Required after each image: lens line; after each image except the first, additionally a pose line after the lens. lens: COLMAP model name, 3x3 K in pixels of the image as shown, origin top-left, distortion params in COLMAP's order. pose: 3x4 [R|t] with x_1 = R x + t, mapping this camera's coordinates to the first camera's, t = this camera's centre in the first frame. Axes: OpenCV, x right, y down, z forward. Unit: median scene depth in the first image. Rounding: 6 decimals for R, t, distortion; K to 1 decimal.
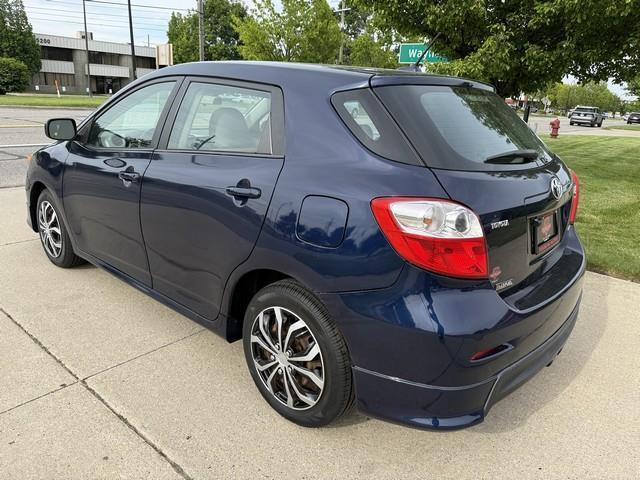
lens RADIAL K [[471.6, 0, 312.0], [0, 471.6, 230.4], [0, 0, 1]] dist [0.024793, -0.009115]
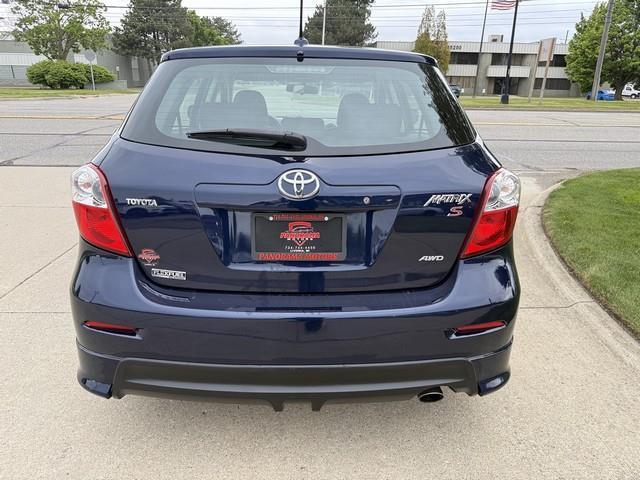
lens RADIAL K [[471.6, 0, 324.9], [0, 471.6, 234.1], [0, 0, 1]] dist [0.024793, -0.009115]
pose [[0.660815, 0.203175, -0.722526, 1.067790], [-0.202490, 0.975228, 0.089040, -0.085417], [0.722718, 0.087465, 0.685586, 0.516401]]
